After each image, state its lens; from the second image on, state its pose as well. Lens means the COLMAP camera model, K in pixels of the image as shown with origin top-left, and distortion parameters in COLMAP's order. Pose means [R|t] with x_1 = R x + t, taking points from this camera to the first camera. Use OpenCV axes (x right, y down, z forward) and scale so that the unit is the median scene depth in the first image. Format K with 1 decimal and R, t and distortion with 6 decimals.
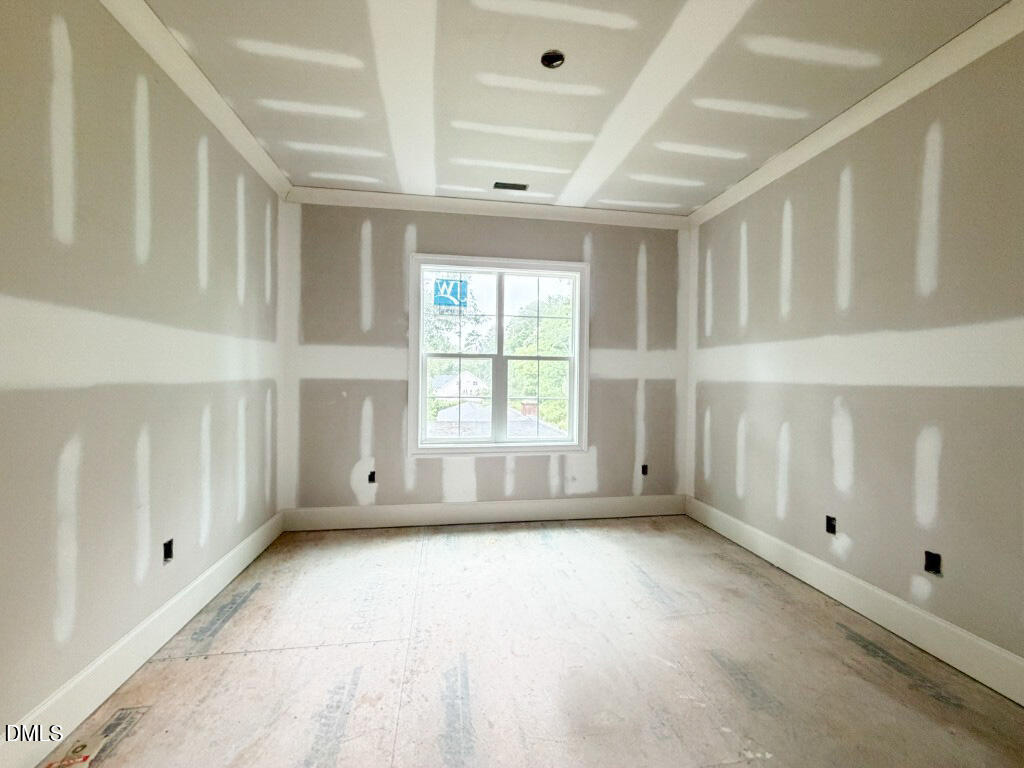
lens RADIAL K [[405.7, 0, 509.1], [0, 405.7, 381.2], [0, 0, 1]] dist [0.000700, 0.000060]
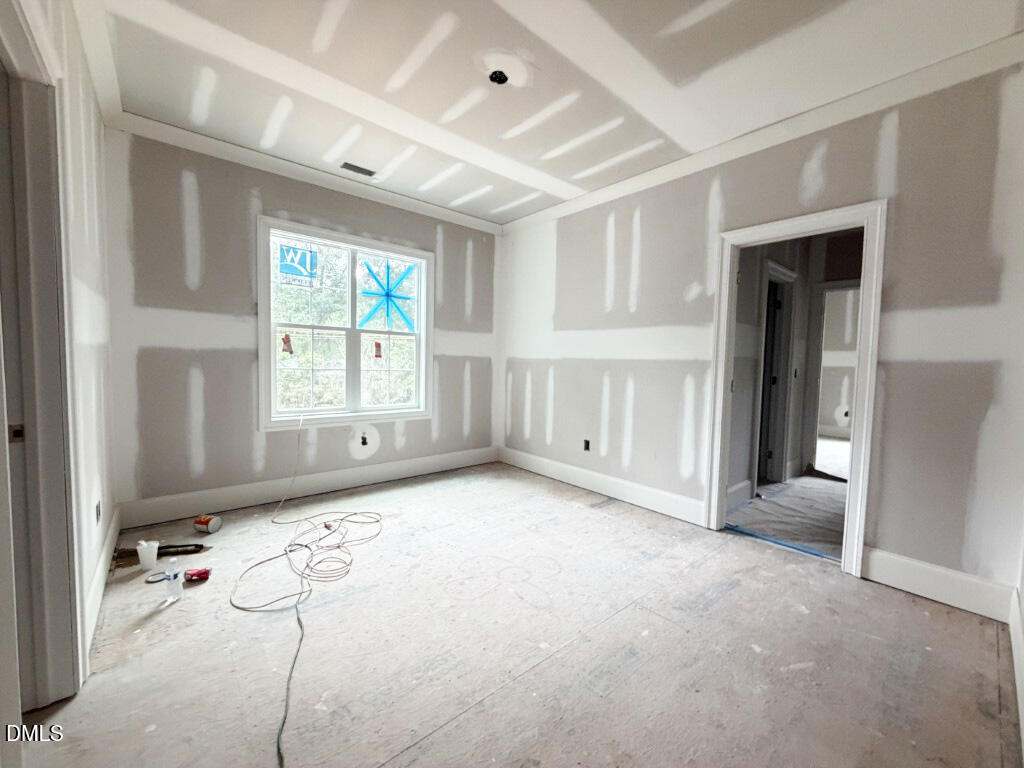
lens RADIAL K [[410.5, 0, 512.0], [0, 410.5, 384.0], [0, 0, 1]] dist [0.000304, -0.000176]
pose [[0.844872, -0.018000, 0.534666, -0.255606], [-0.013735, 0.998374, 0.055316, 0.013712], [-0.534792, -0.054079, 0.843251, -0.127580]]
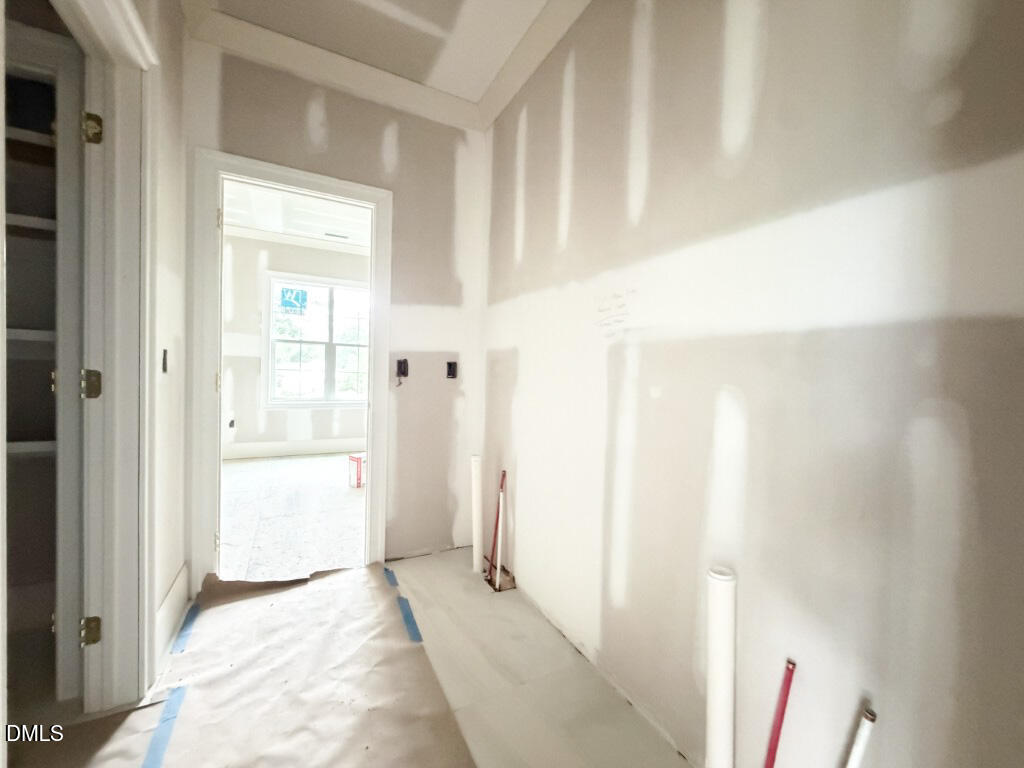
lens RADIAL K [[410.5, 0, 512.0], [0, 410.5, 384.0], [0, 0, 1]] dist [0.000304, -0.000176]
pose [[0.944432, 0.007801, 0.328613, 0.119726], [-0.016664, 0.999569, 0.024165, 0.042934], [-0.328283, -0.028299, 0.944155, -0.694053]]
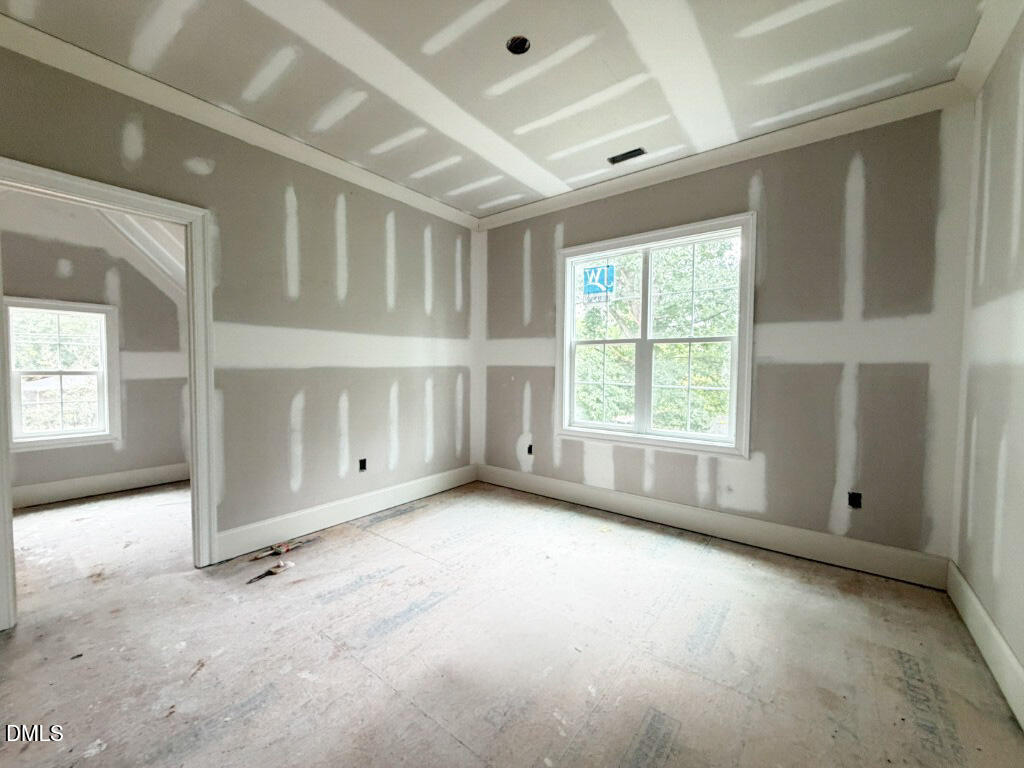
lens RADIAL K [[405.7, 0, 509.1], [0, 405.7, 381.2], [0, 0, 1]] dist [0.000700, 0.000060]
pose [[0.690721, 0.020561, -0.722829, 0.458513], [-0.003849, 0.999686, 0.024758, 0.009969], [0.723111, -0.014318, 0.690583, 0.147988]]
